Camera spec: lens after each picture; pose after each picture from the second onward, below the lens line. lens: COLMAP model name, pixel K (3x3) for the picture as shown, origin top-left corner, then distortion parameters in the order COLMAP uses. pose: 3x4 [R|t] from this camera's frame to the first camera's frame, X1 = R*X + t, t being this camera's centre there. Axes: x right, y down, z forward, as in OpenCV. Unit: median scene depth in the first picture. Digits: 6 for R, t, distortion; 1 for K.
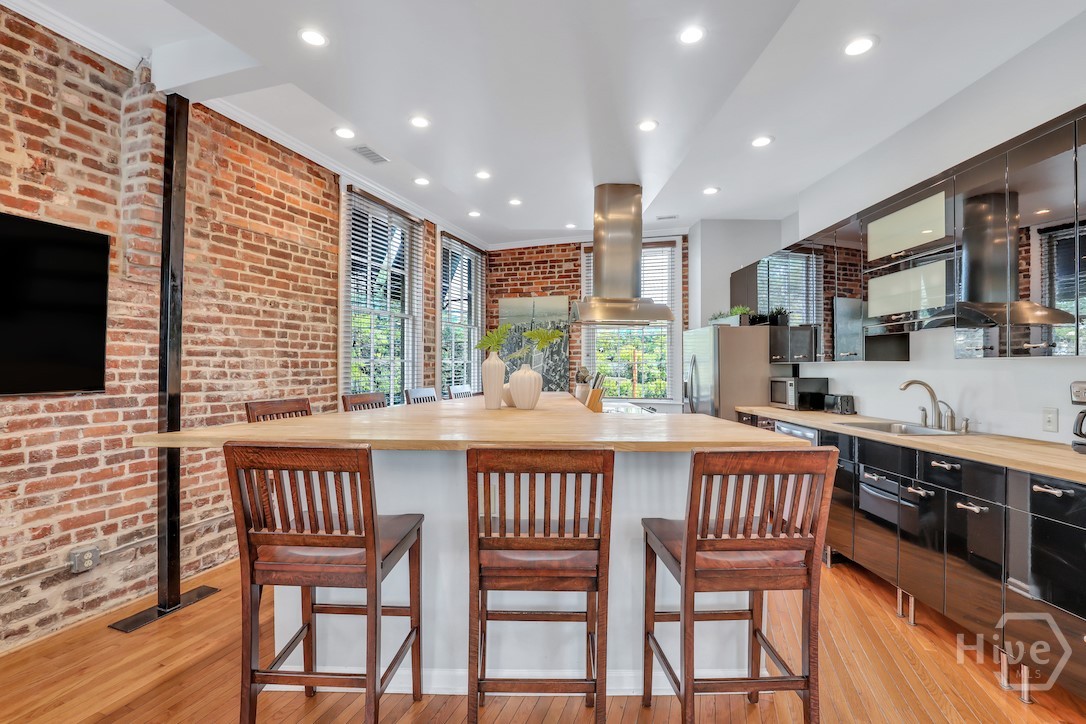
lens RADIAL K [[502.4, 0, 541.9], [0, 502.4, 363.7], [0, 0, 1]] dist [-0.038542, 0.005205]
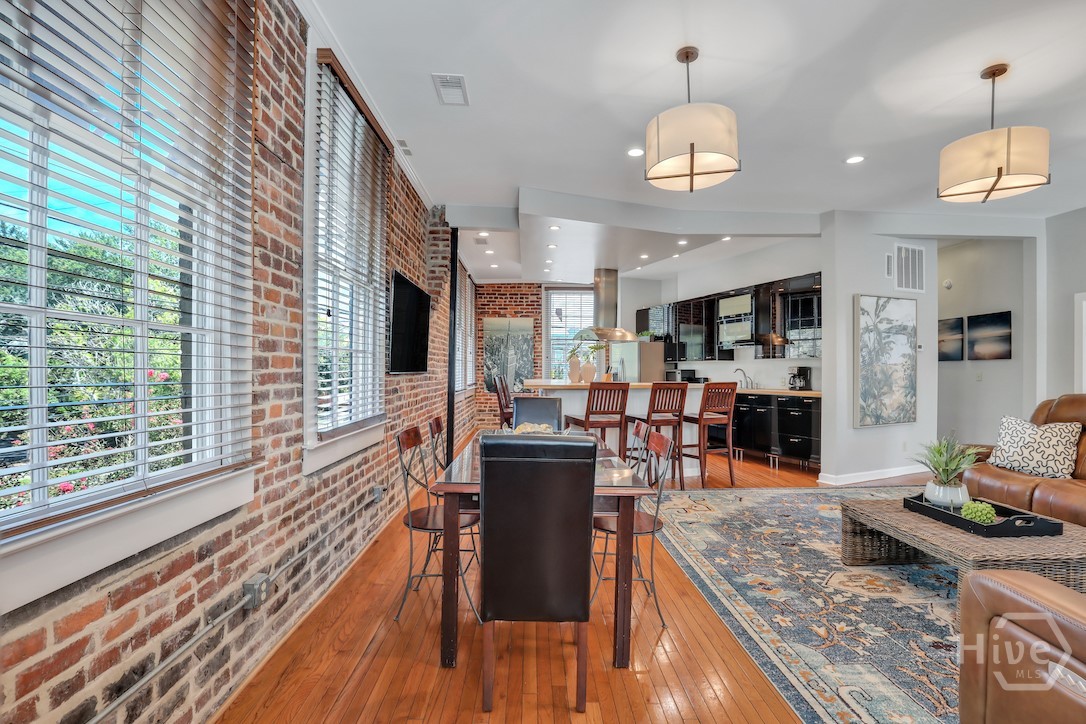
lens RADIAL K [[502.4, 0, 545.0], [0, 502.4, 375.1], [0, 0, 1]] dist [-0.038542, 0.005205]
pose [[0.935357, -0.003701, 0.353685, -0.780267], [-0.001846, 0.999881, 0.015344, 0.023573], [-0.353700, -0.015005, 0.935239, -0.752365]]
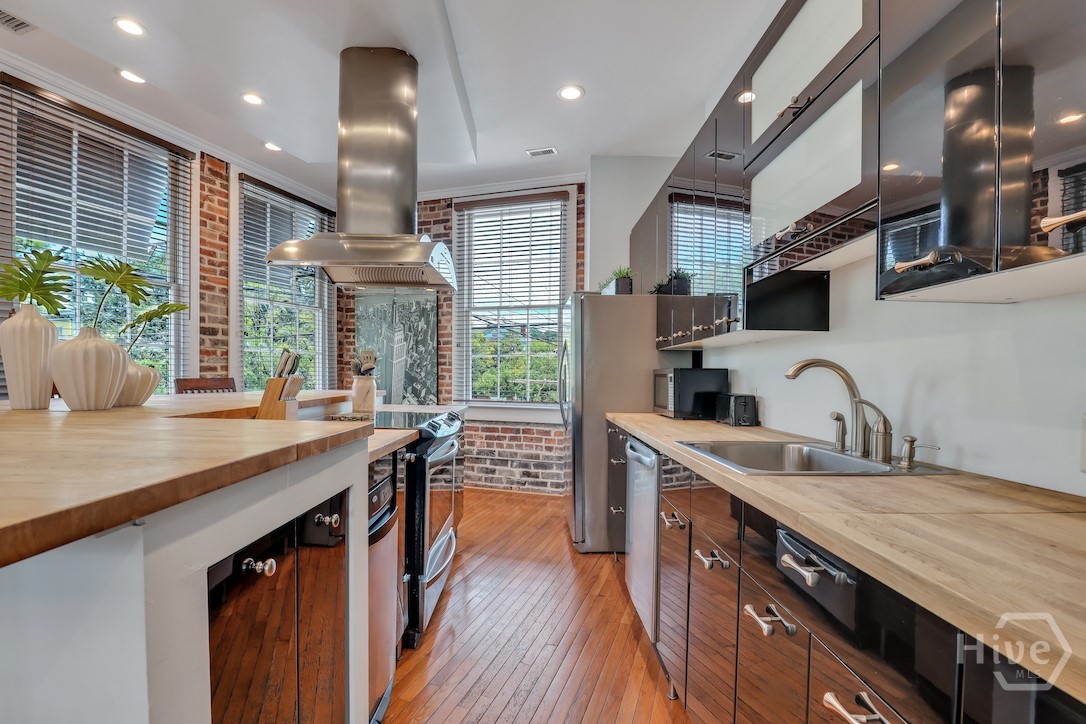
lens RADIAL K [[502.4, 0, 543.0], [0, 502.4, 390.2], [0, 0, 1]] dist [-0.038542, 0.005205]
pose [[0.999958, 0.007747, -0.004949, 0.382055], [-0.007560, 0.999294, 0.036813, 0.038571], [0.005231, -0.036774, 0.999310, 0.391360]]
